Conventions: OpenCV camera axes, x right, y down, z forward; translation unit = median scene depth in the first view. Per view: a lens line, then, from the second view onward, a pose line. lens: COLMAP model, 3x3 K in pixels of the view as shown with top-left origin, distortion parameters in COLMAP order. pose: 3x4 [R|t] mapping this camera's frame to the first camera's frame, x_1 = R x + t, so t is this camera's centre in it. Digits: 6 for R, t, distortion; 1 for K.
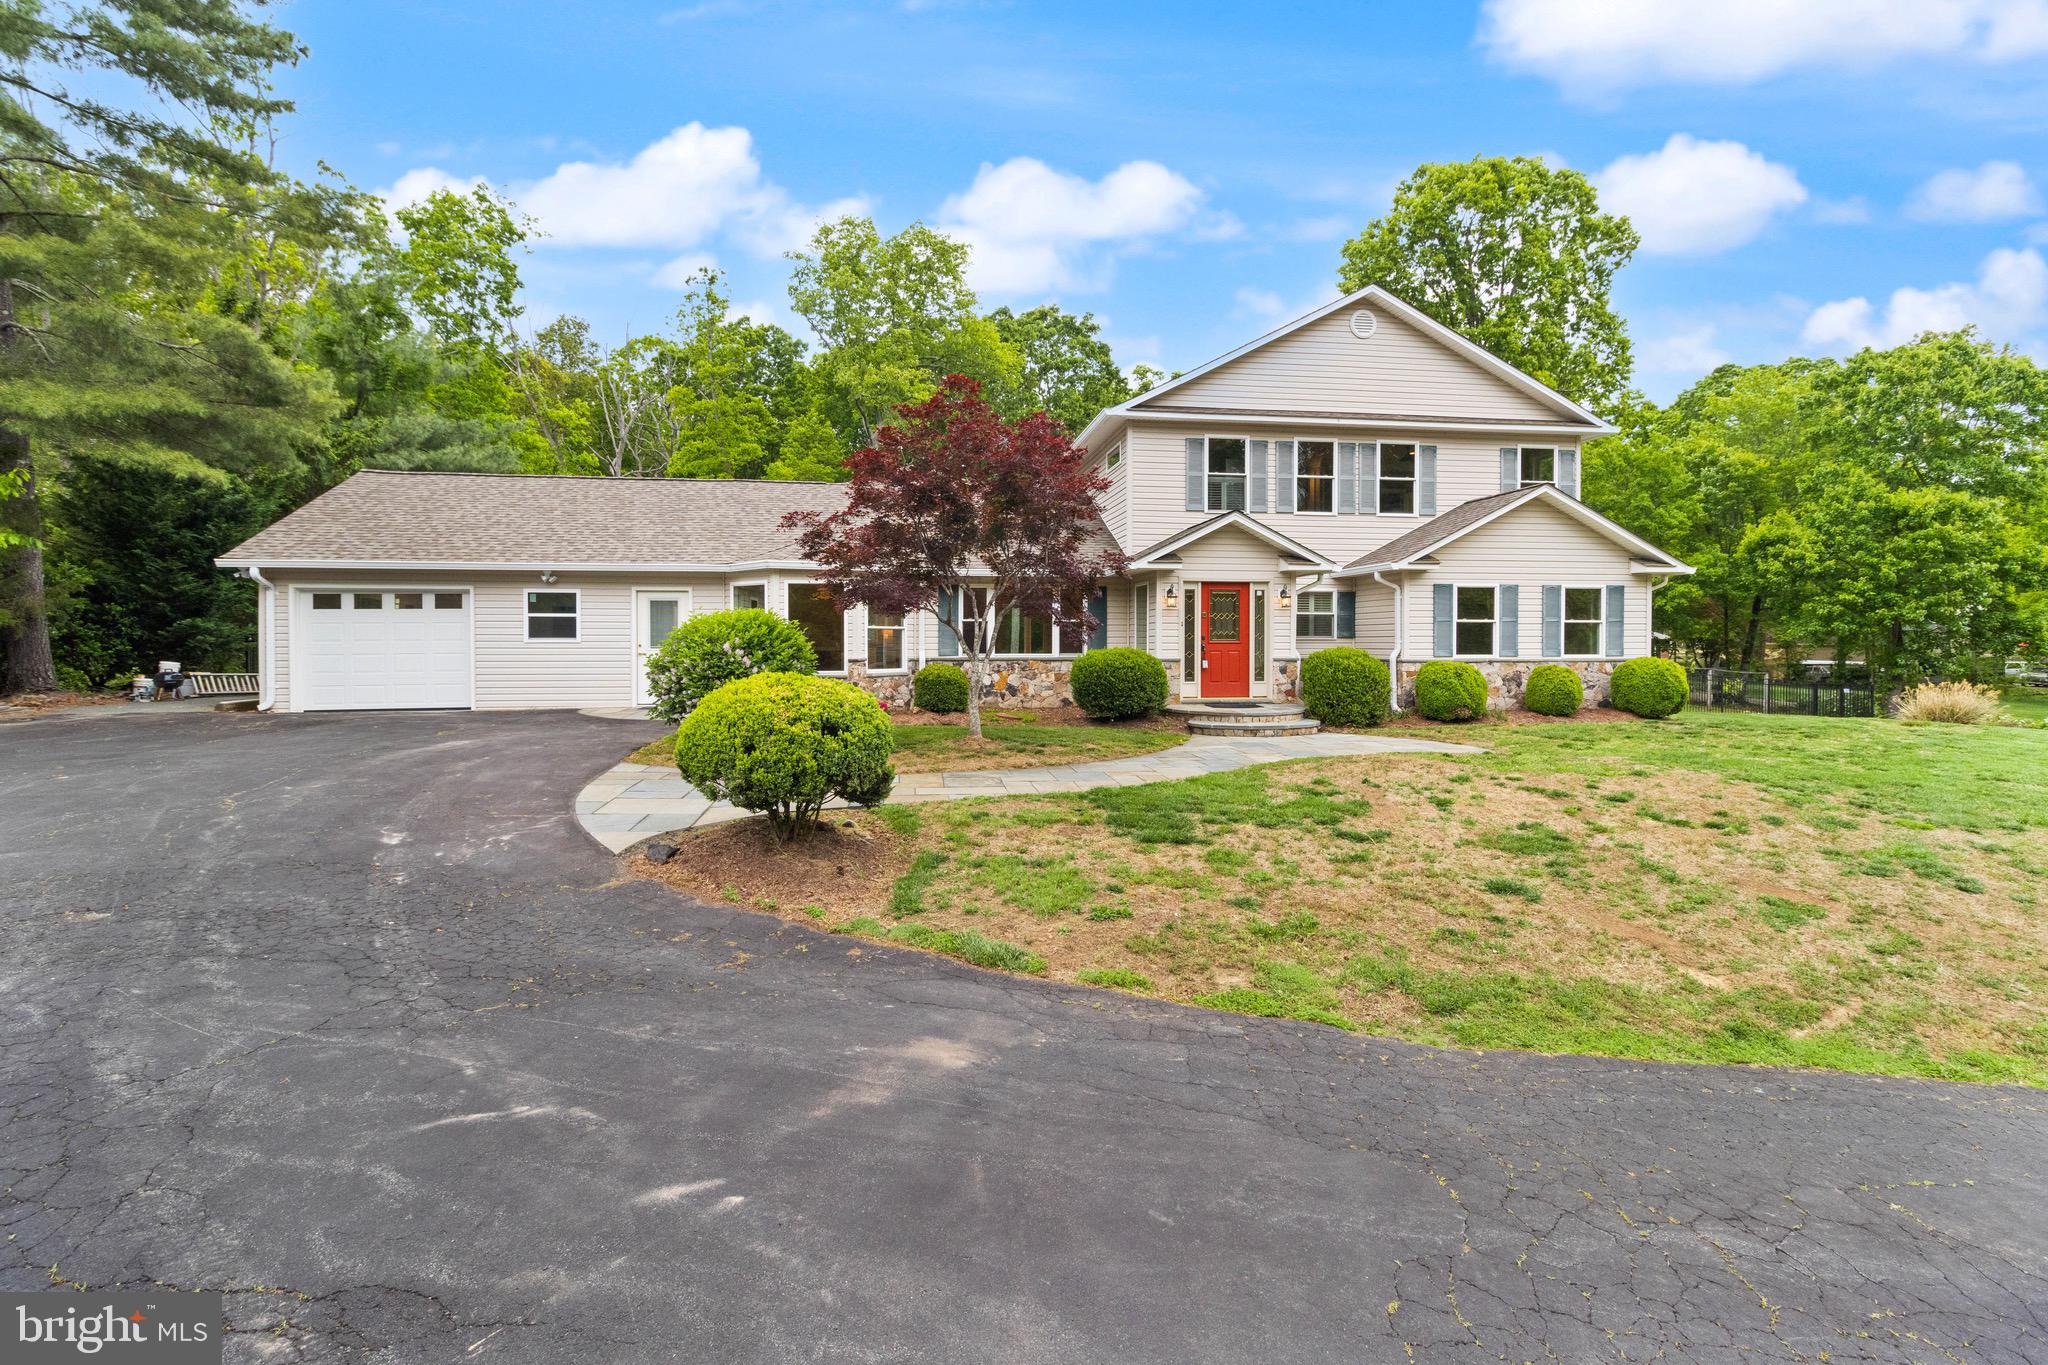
lens RADIAL K [[947.4, 0, 1023.9], [0, 947.4, 661.8], [0, 0, 1]] dist [0.001774, 0.000098]
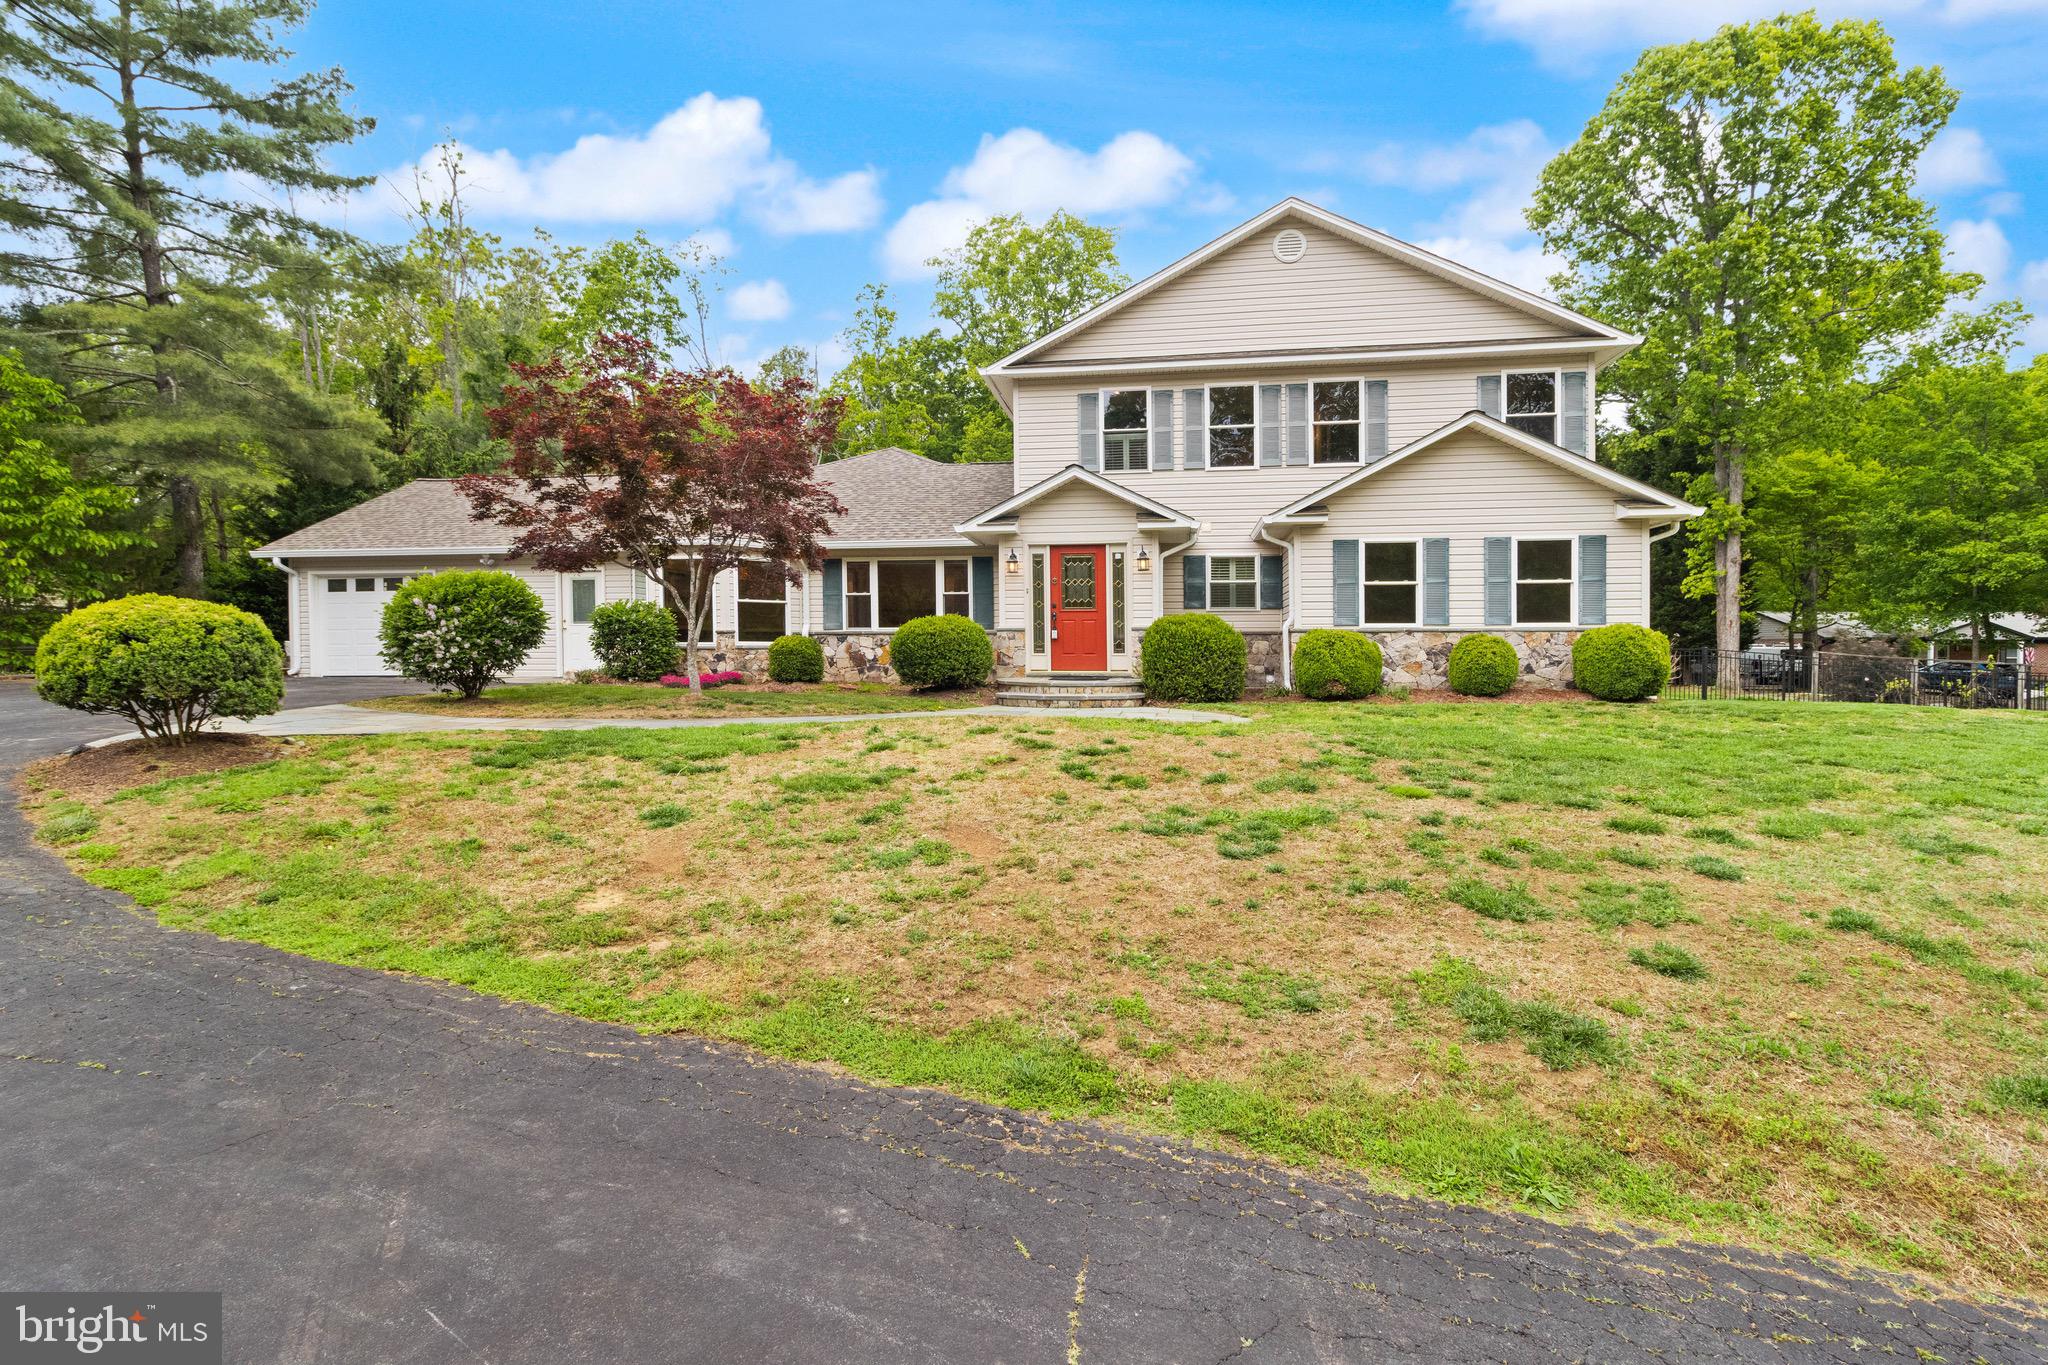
lens RADIAL K [[968.9, 0, 1024.0], [0, 968.9, 682.5], [0, 0, 1]] dist [0.003212, 0.000599]
pose [[0.951930, 0.008617, -0.306194, 0.424992], [-0.006050, 0.999938, 0.009333, 0.038277], [0.306255, -0.007032, 0.951923, 0.082239]]
